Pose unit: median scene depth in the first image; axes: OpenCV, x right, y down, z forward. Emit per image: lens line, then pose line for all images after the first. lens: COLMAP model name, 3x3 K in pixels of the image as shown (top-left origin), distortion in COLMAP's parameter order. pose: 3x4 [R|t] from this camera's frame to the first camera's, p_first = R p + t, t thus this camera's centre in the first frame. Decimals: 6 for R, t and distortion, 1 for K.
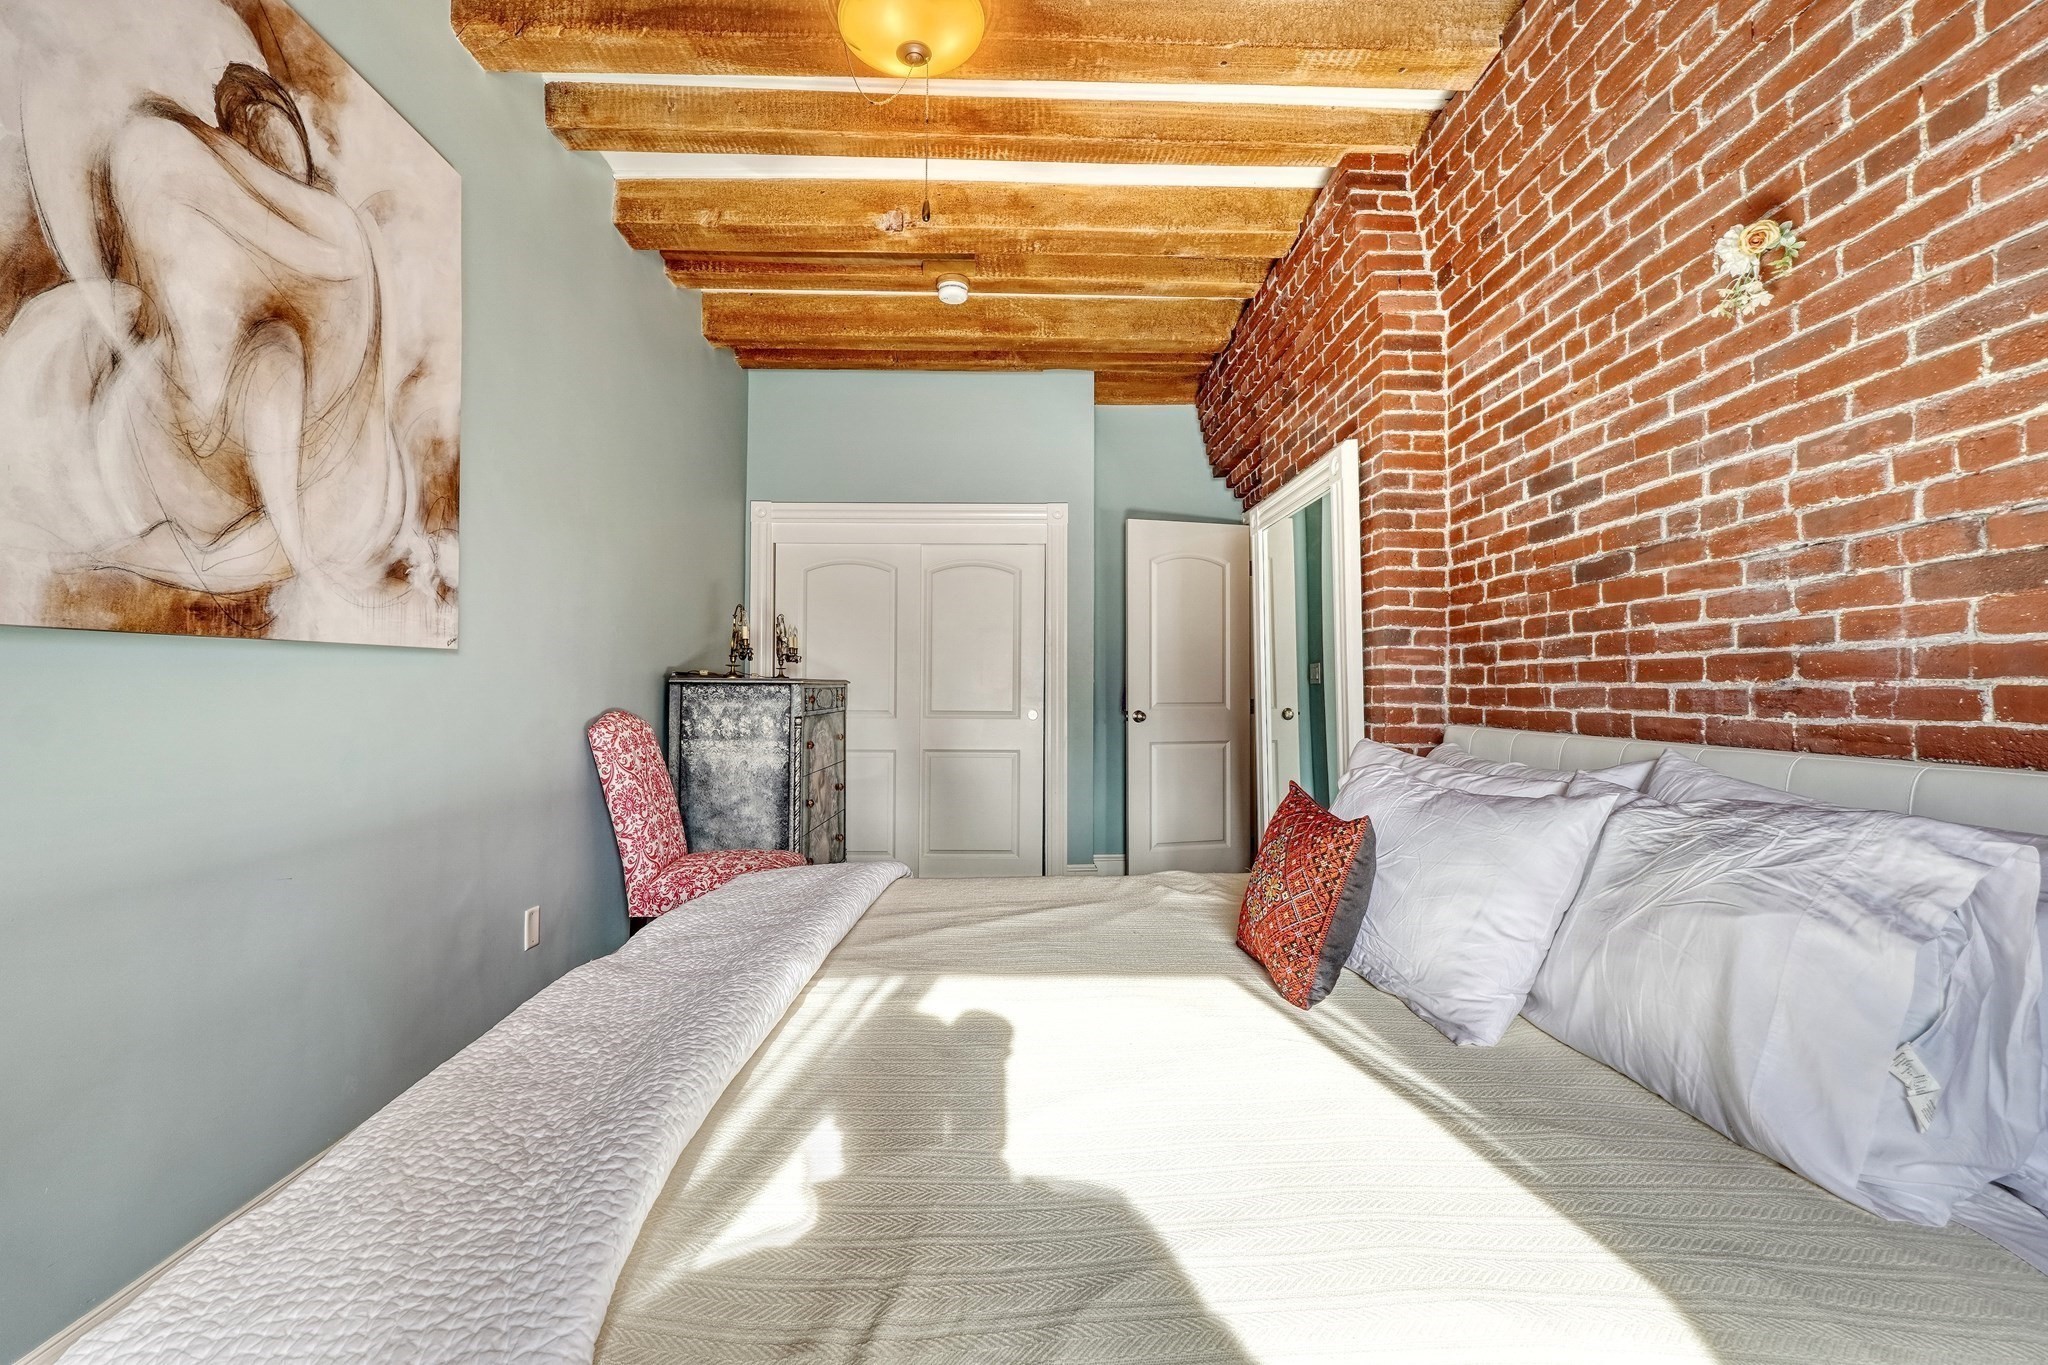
lens RADIAL K [[877.9, 0, 1023.7], [0, 877.9, 669.8], [0, 0, 1]] dist [-0.017217, 0.006926]
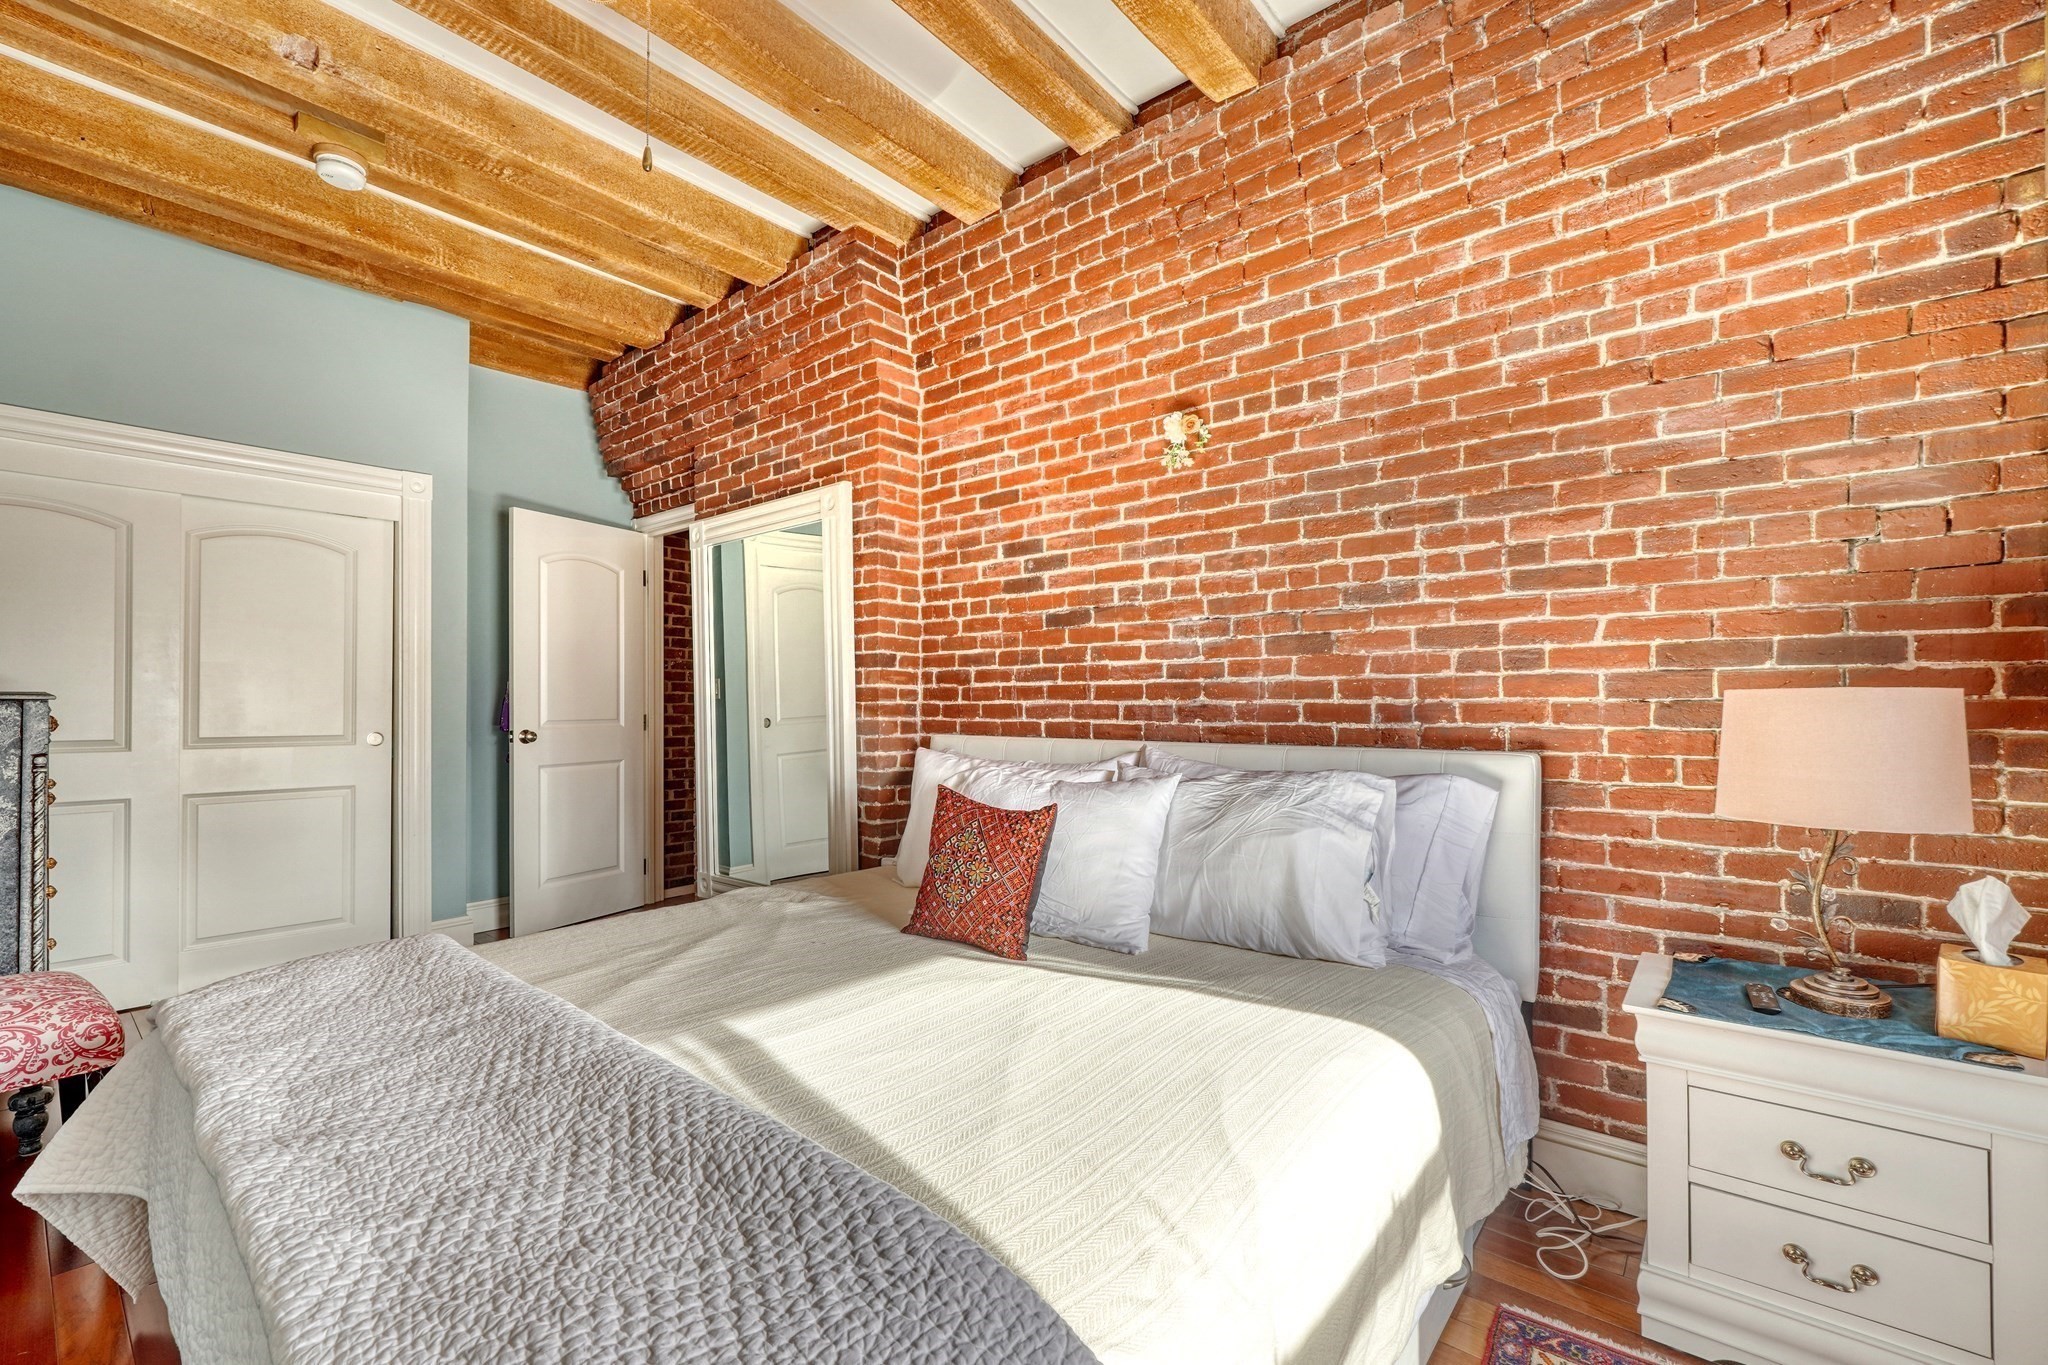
lens RADIAL K [[877.9, 0, 1042.5], [0, 877.9, 695.3], [0, 0, 1]] dist [-0.017217, 0.006926]
pose [[0.651170, 0.002200, 0.758929, -0.605875], [-0.013387, 0.999873, 0.008589, -0.006709], [-0.758814, -0.015753, 0.651117, 0.155583]]
